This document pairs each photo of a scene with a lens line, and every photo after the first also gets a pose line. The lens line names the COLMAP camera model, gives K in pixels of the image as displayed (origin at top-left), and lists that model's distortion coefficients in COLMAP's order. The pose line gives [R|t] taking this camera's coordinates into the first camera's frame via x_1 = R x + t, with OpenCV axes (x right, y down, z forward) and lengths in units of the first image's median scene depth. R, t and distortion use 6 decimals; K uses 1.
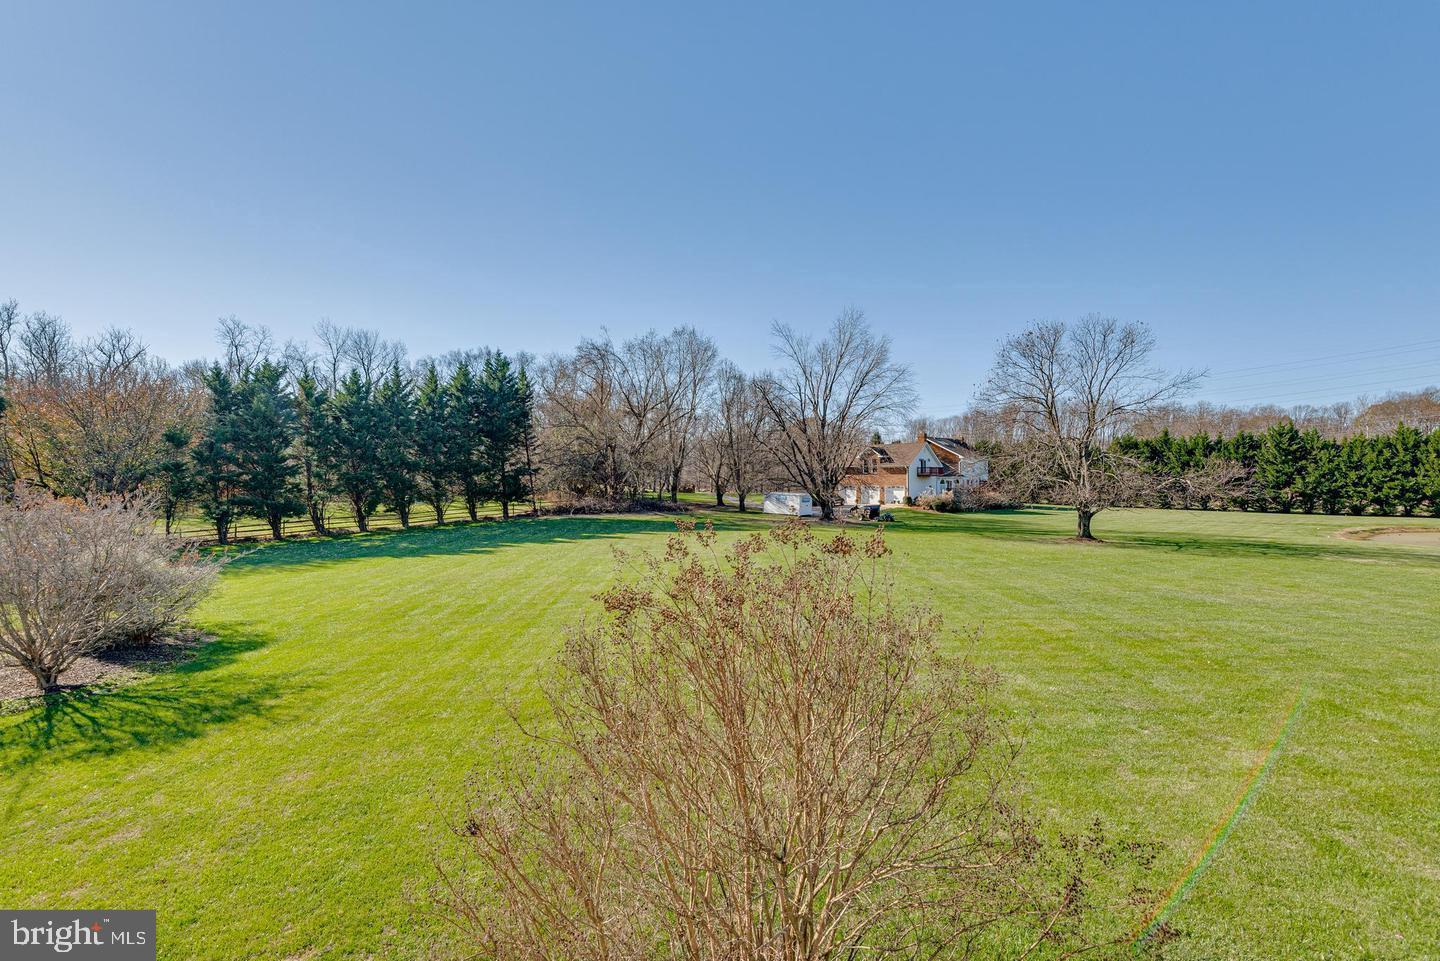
lens RADIAL K [[652.7, 0, 728.3], [0, 652.7, 474.4], [0, 0, 1]] dist [0.014845, -0.006777]
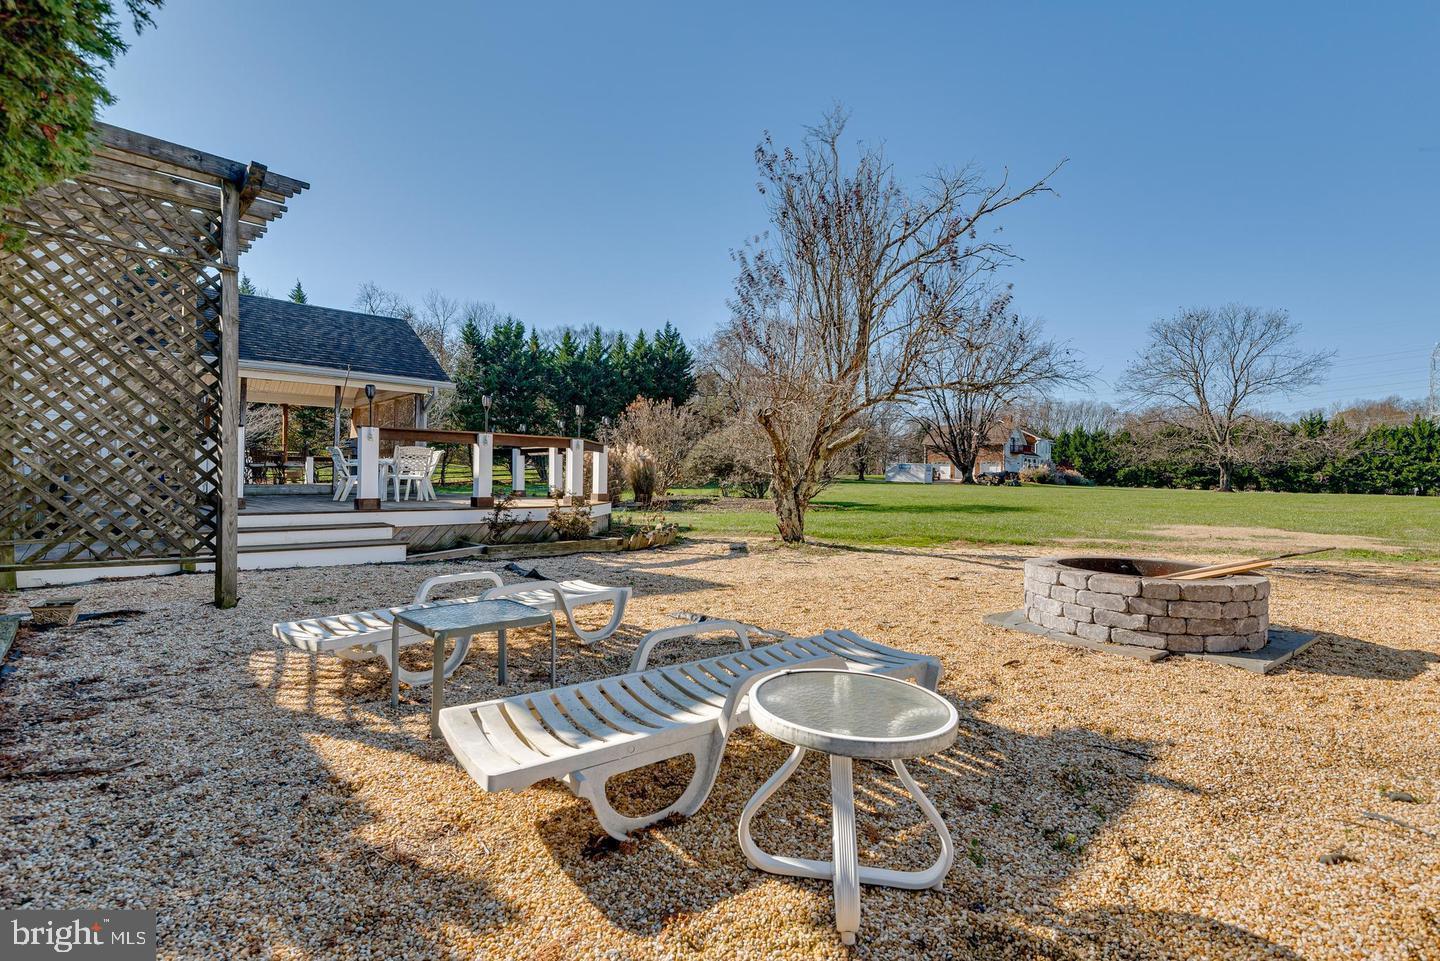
lens RADIAL K [[652.7, 0, 743.0], [0, 652.7, 475.4], [0, 0, 1]] dist [0.014845, -0.006777]
pose [[0.997192, 0.017373, 0.072851, -0.251170], [-0.017240, 0.999848, -0.002448, 0.051791], [-0.072882, 0.001185, 0.997340, -0.070512]]
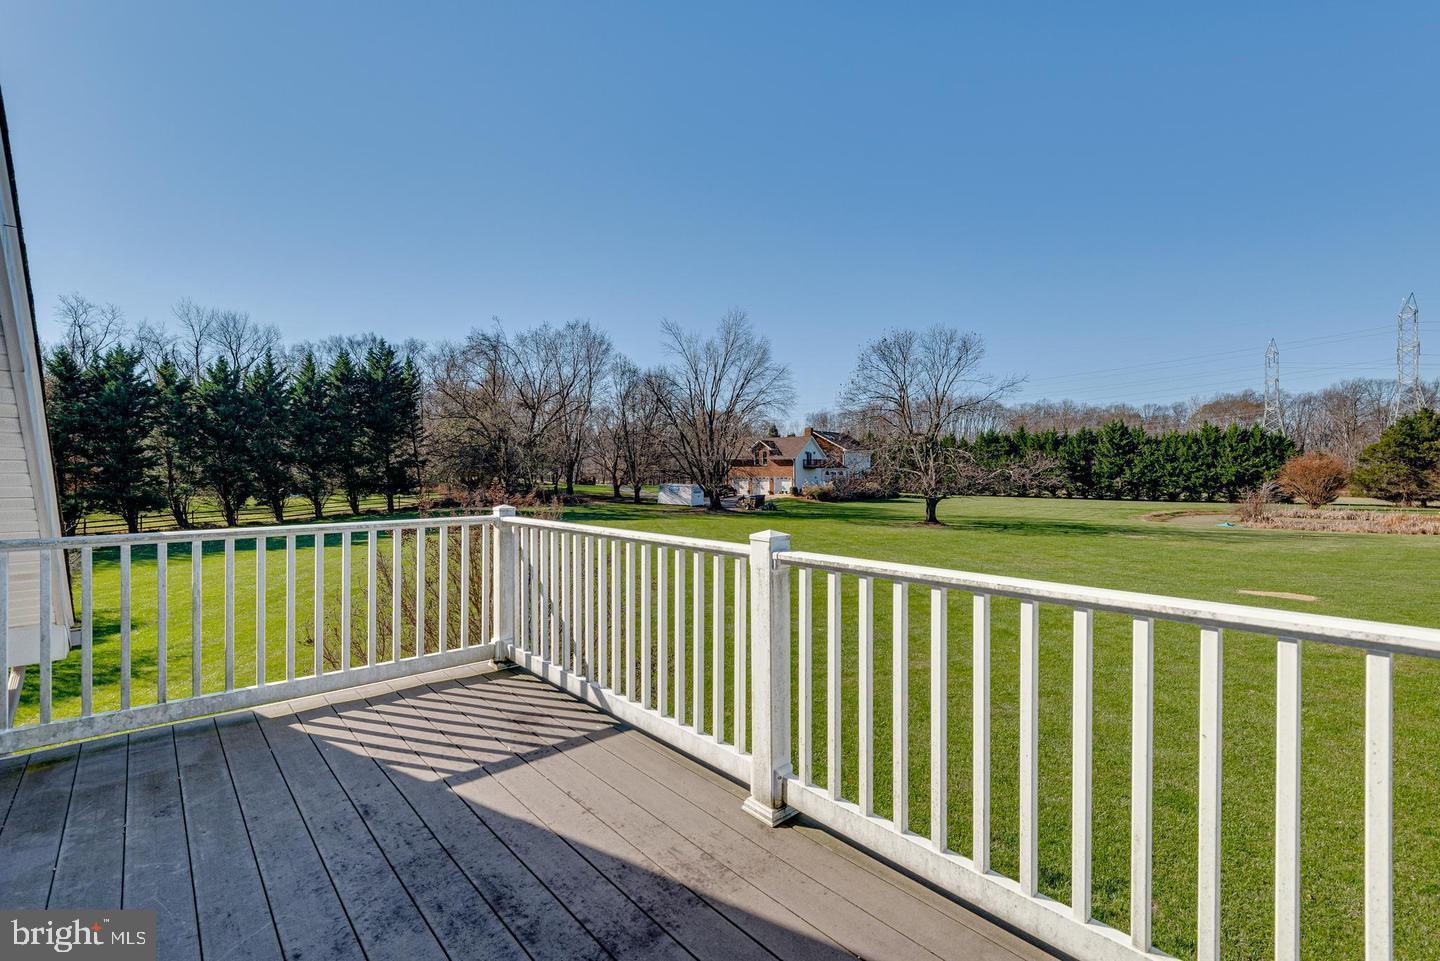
lens RADIAL K [[652.7, 0, 725.1], [0, 652.7, 467.6], [0, 0, 1]] dist [0.014845, -0.006777]
pose [[0.990533, -0.000645, 0.137275, 0.019376], [0.000308, 0.999997, 0.002481, -0.000045], [-0.137277, -0.002415, 0.990530, -0.037785]]
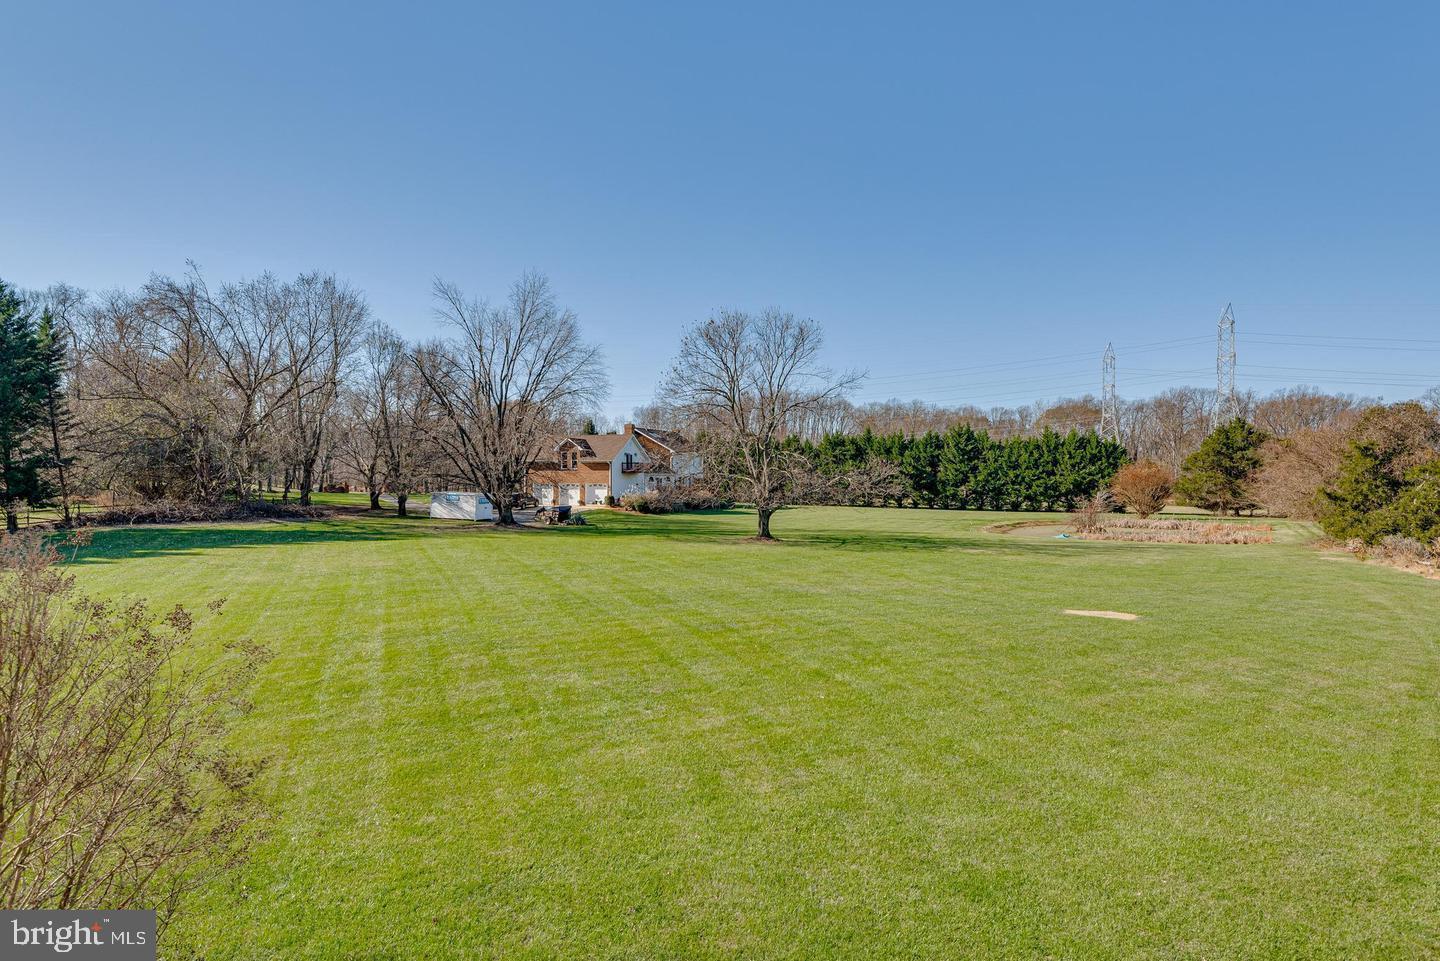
lens RADIAL K [[781.6, 0, 725.2], [0, 781.6, 475.7], [0, 0, 1]] dist [0.042800, -0.013075]
pose [[0.928977, 0.004644, 0.370109, 0.033553], [-0.007460, 0.999953, 0.006176, -0.000666], [-0.370063, -0.008498, 0.928968, -0.029682]]
